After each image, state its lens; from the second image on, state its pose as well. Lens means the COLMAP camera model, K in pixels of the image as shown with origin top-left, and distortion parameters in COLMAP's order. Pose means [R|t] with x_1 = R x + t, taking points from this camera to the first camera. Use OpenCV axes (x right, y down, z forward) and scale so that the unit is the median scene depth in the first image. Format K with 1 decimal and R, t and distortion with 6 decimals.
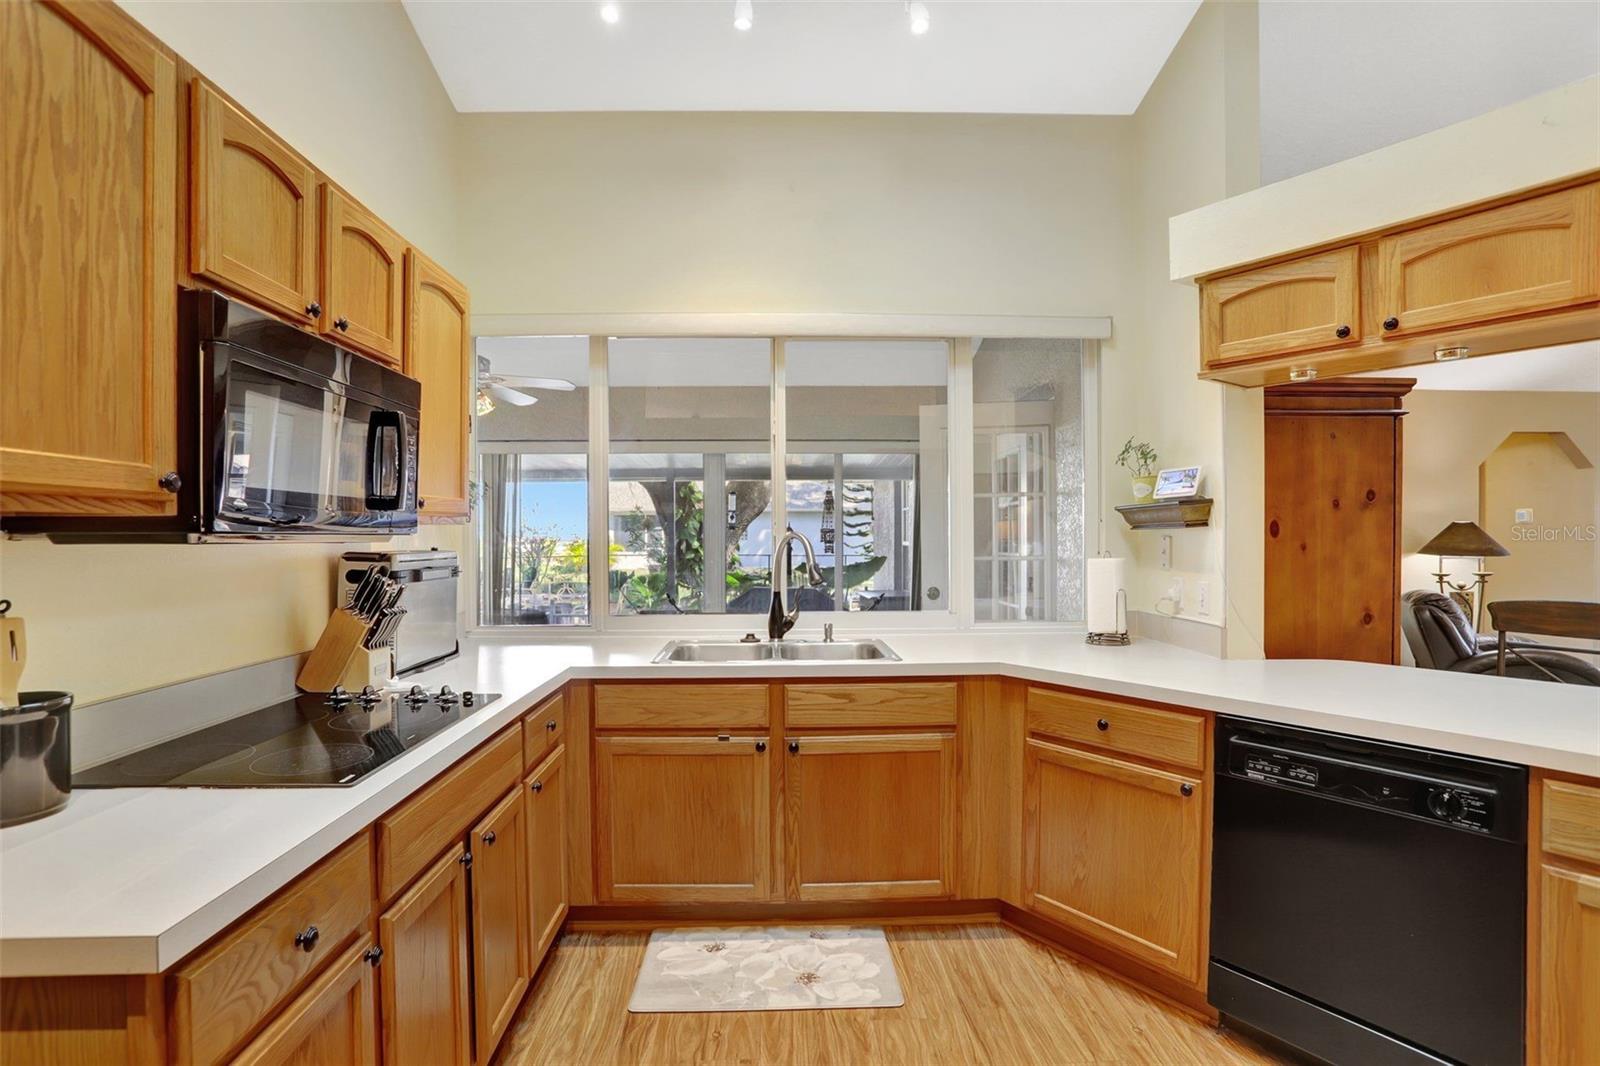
lens RADIAL K [[790.6, 0, 791.1], [0, 790.6, 538.5], [0, 0, 1]] dist [-0.057191, 0.022936]
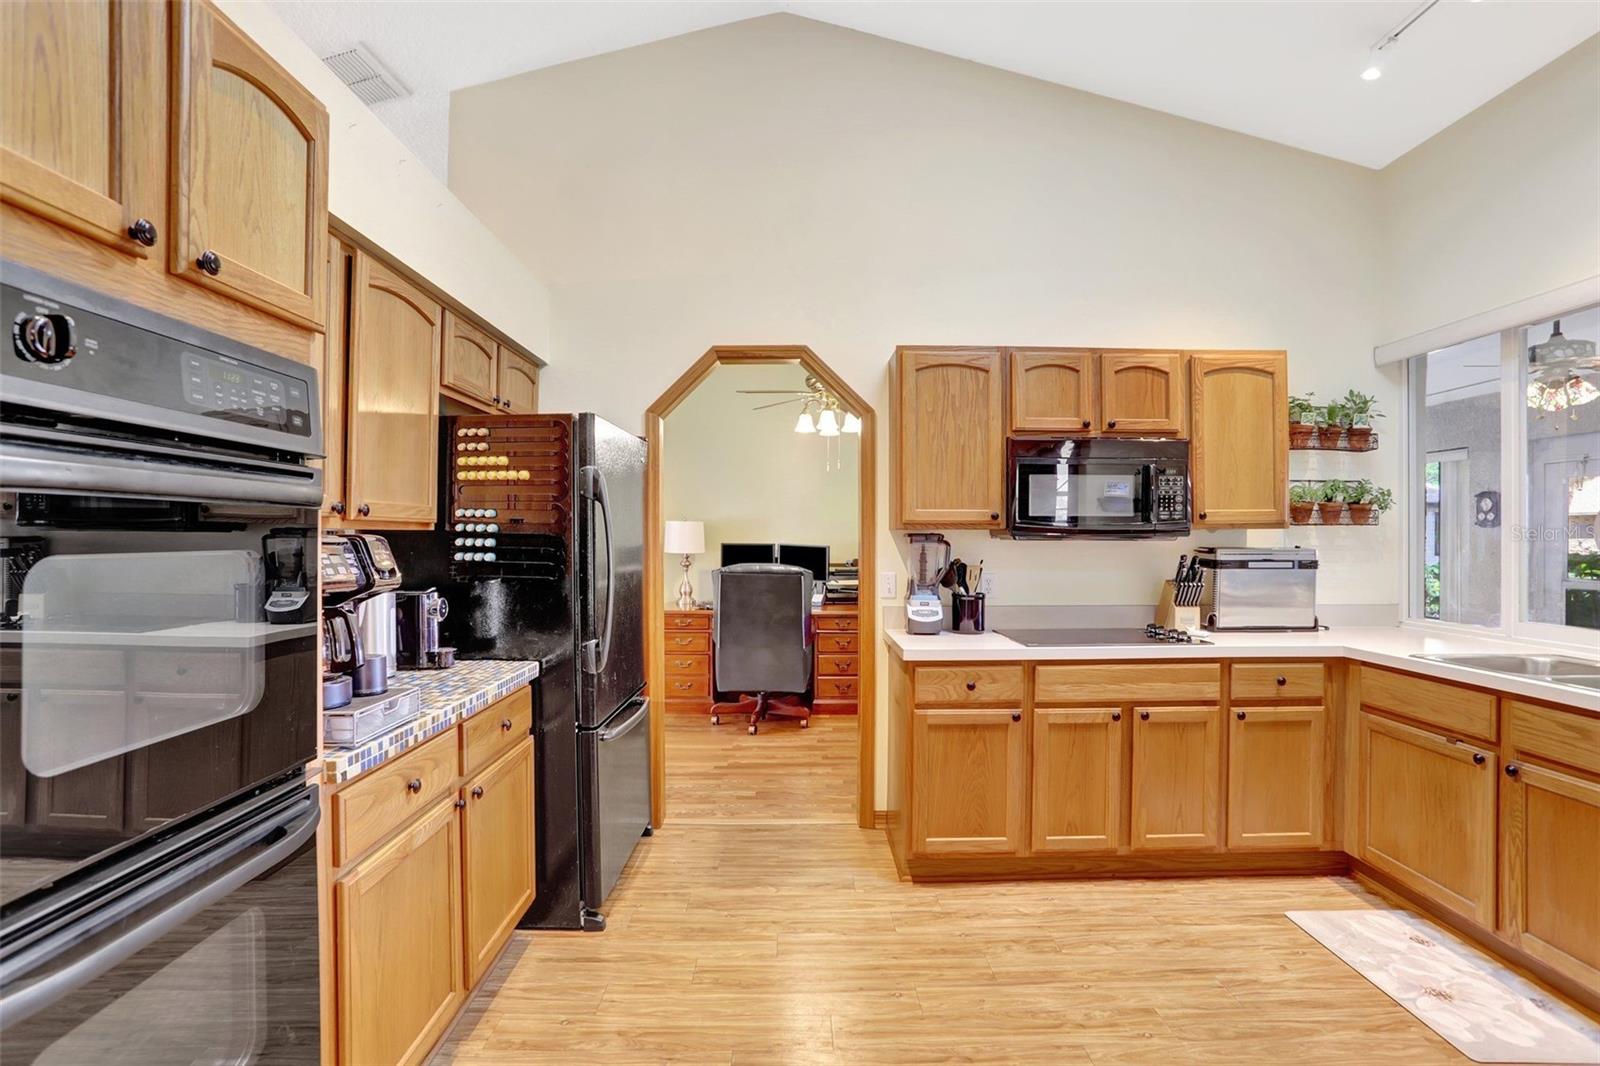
lens RADIAL K [[790.6, 0, 813.1], [0, 790.6, 532.0], [0, 0, 1]] dist [-0.057191, 0.022936]
pose [[-0.039083, -0.018774, -0.999060, 0.943455], [-0.015063, 0.999721, -0.018197, 0.020684], [0.999122, 0.014337, -0.039355, 0.238351]]
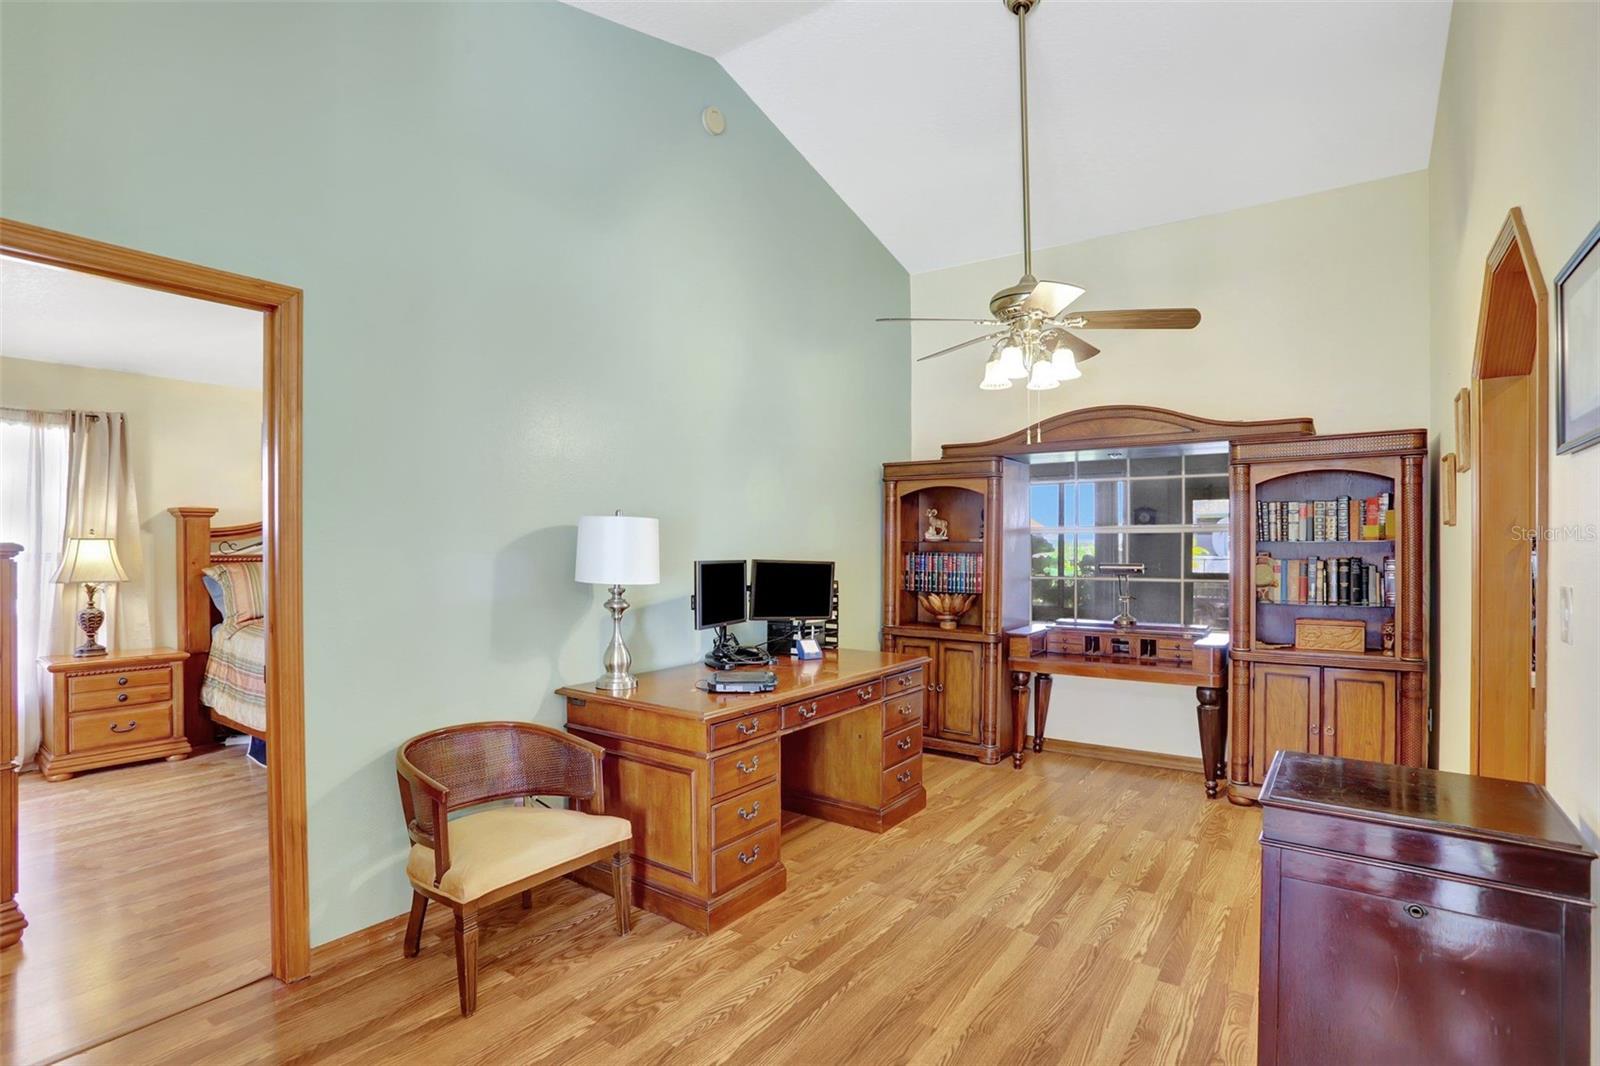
lens RADIAL K [[790.6, 0, 790.2], [0, 790.6, 533.4], [0, 0, 1]] dist [-0.057191, 0.022936]
pose [[0.785101, -0.020029, -0.619044, -0.734131], [0.004483, 0.999635, -0.026657, 0.003133], [0.619352, 0.018153, 0.784904, -1.177858]]
